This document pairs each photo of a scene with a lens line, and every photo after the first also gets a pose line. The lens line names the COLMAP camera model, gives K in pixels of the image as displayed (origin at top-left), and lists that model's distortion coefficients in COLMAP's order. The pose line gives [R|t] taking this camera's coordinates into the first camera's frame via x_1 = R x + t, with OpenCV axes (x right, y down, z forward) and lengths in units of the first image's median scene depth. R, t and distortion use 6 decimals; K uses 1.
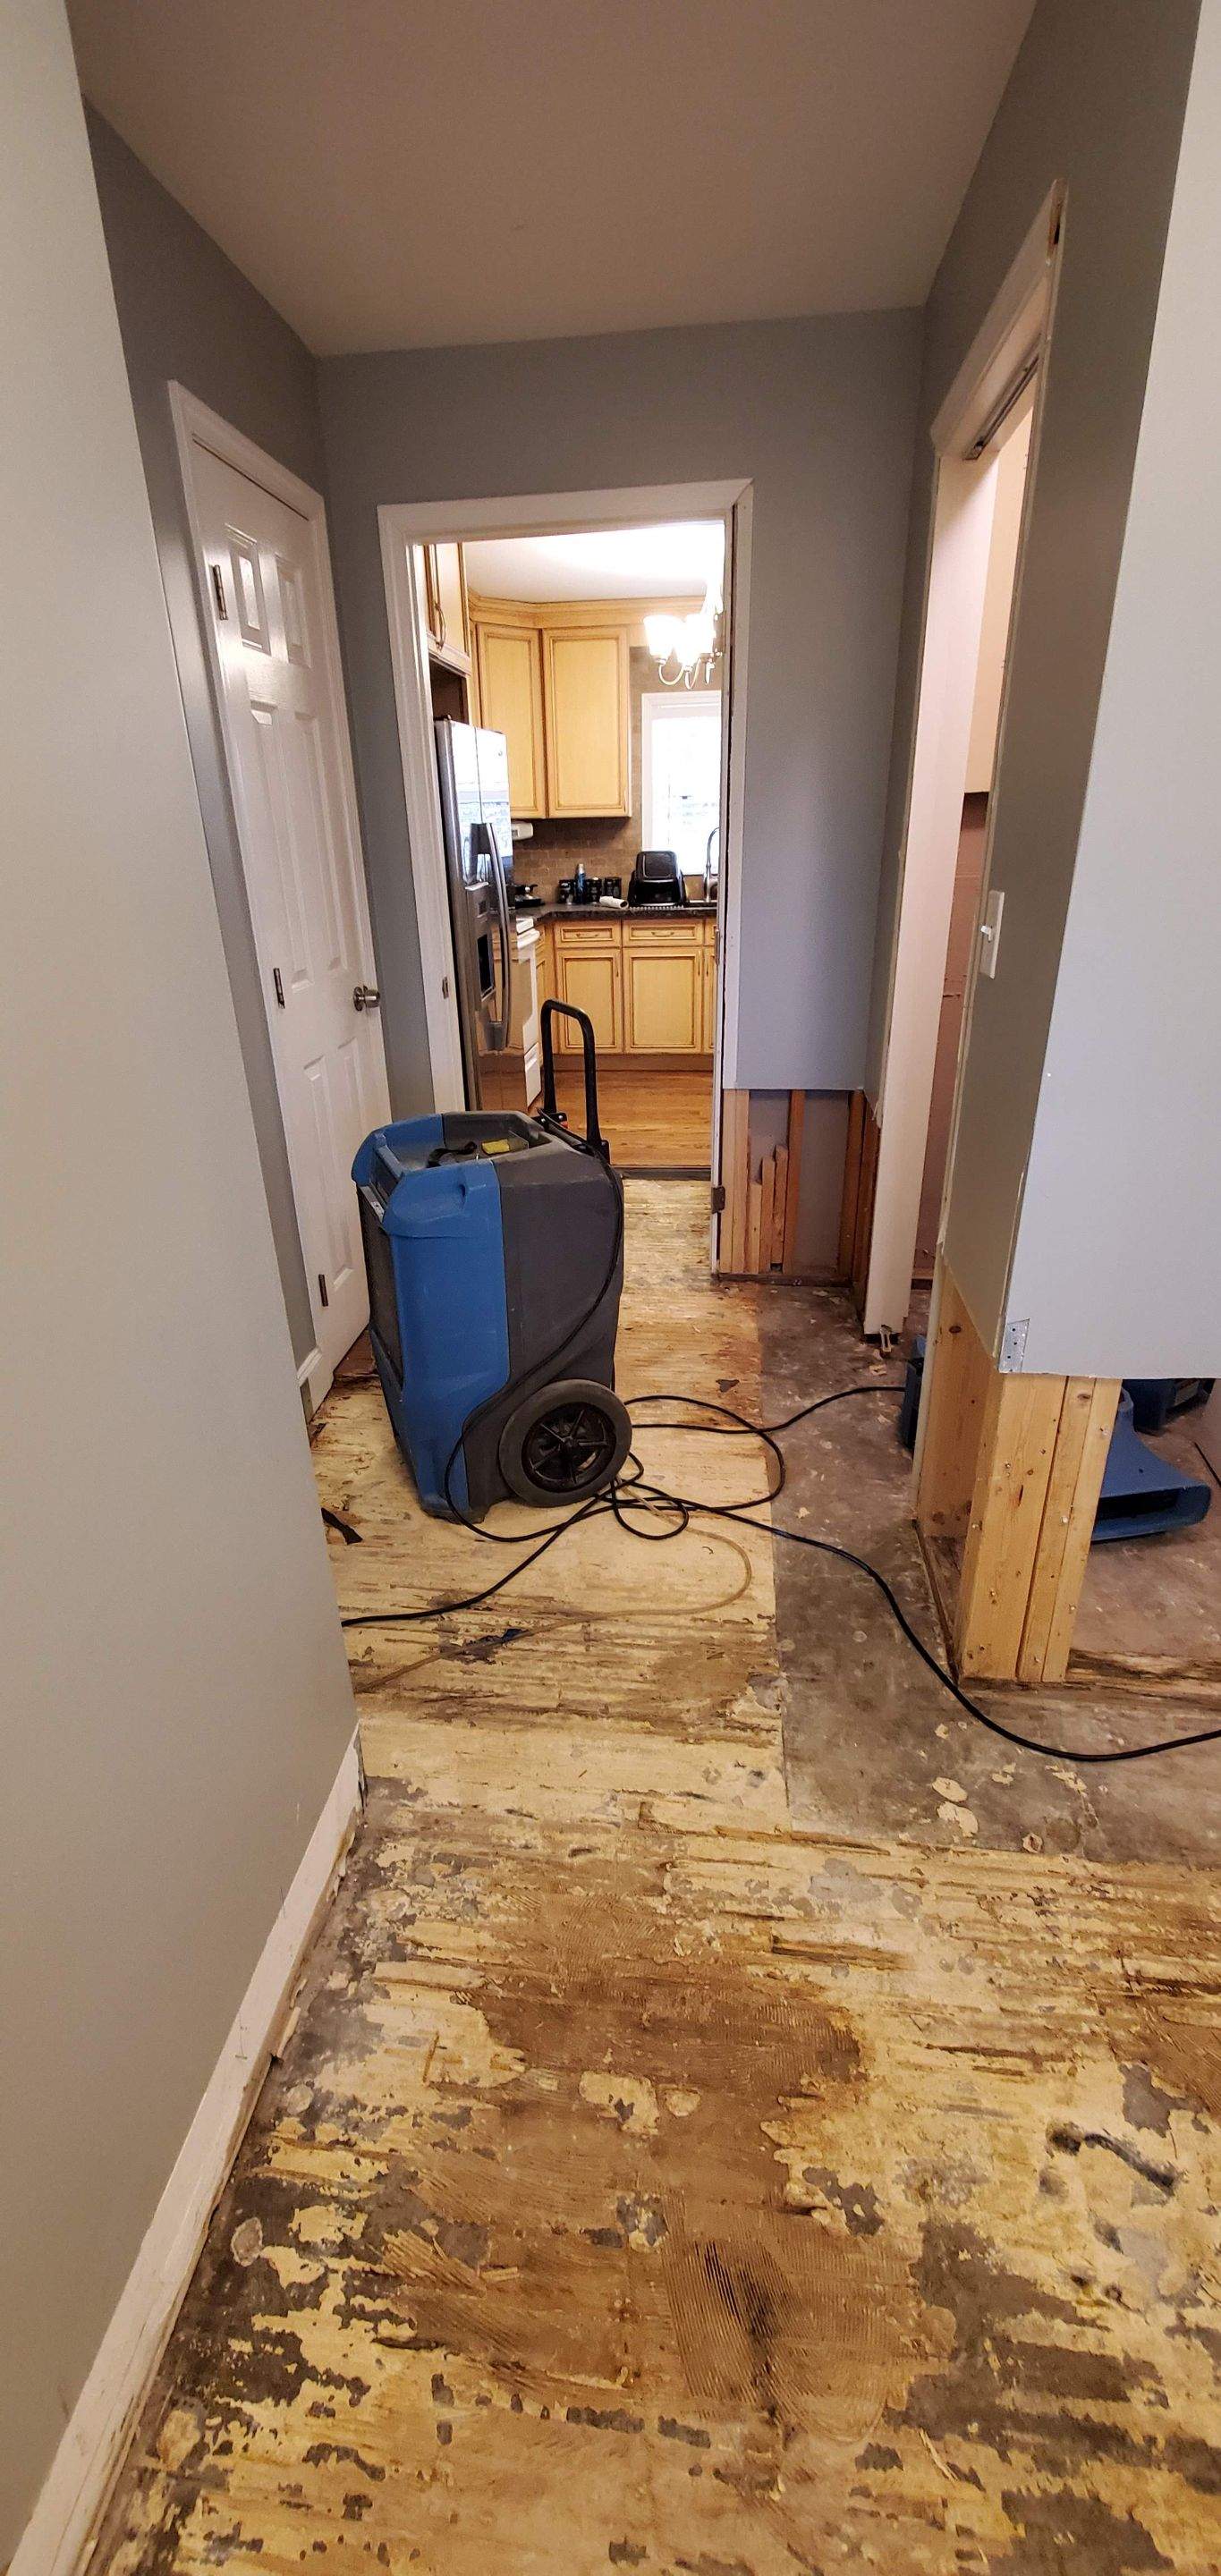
lens RADIAL K [[1016.9, 0, 602.0], [0, 1016.9, 1293.7], [0, 0, 1]] dist [0.001121, -0.002395]
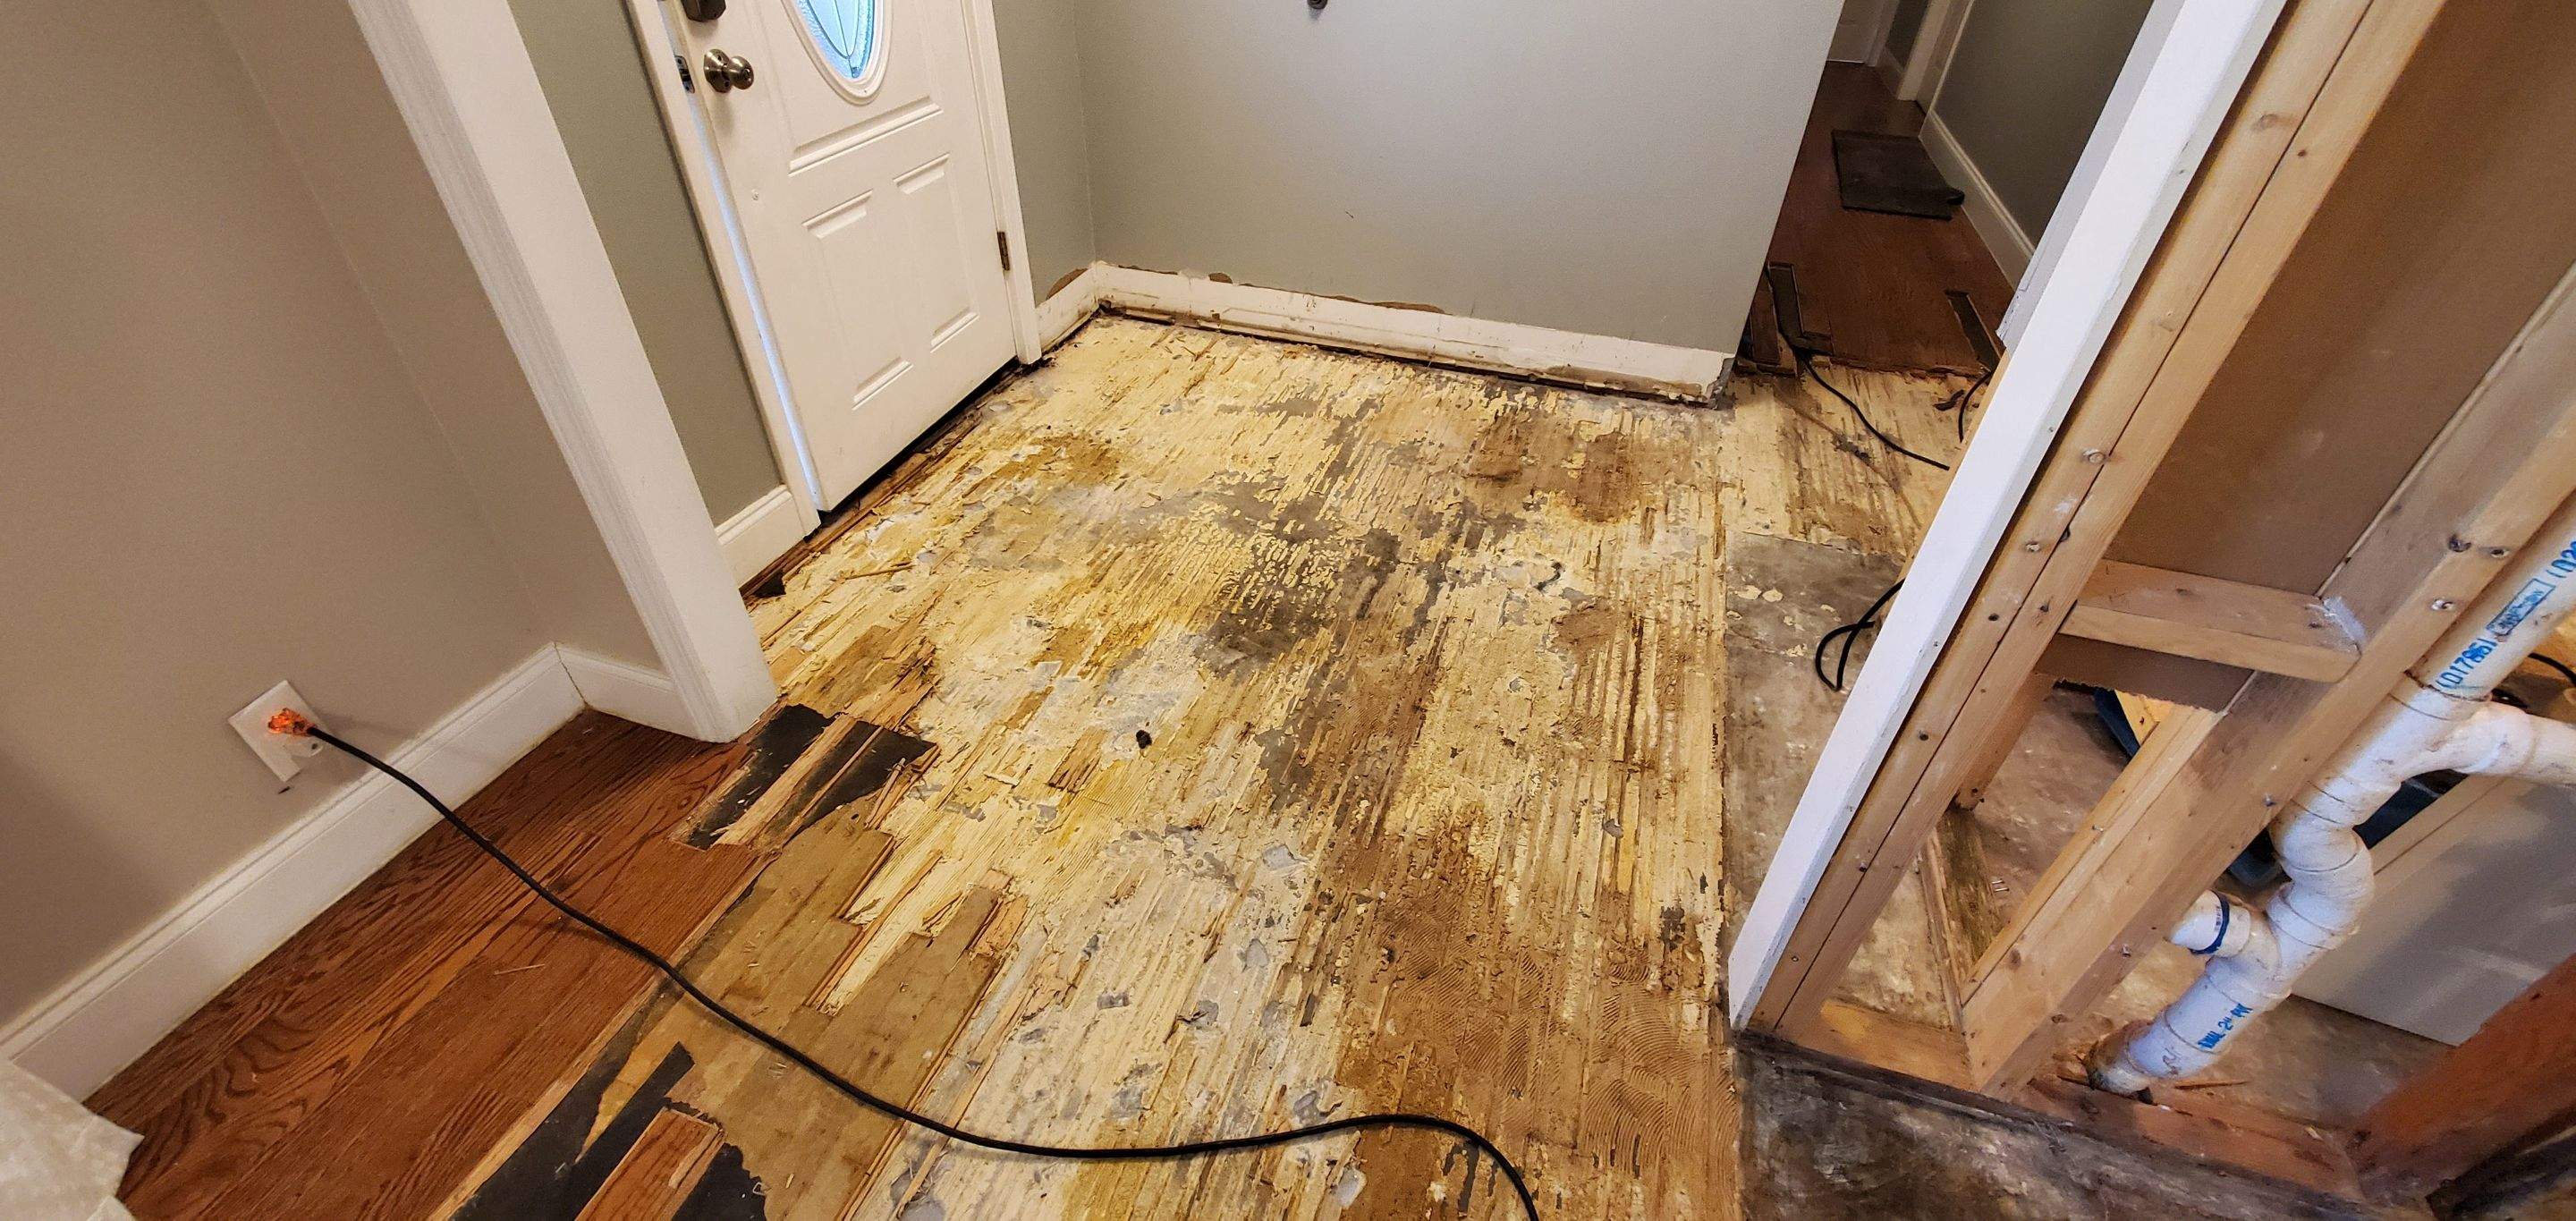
lens RADIAL K [[1027.6, 0, 1282.5], [0, 1027.6, 620.9], [0, 0, 1]] dist [-0.000531, -0.000829]
pose [[-0.199856, 0.624693, -0.754862, 1.853596], [-0.424107, 0.639346, 0.641382, -0.138807], [0.883284, 0.448326, 0.137159, 0.254738]]
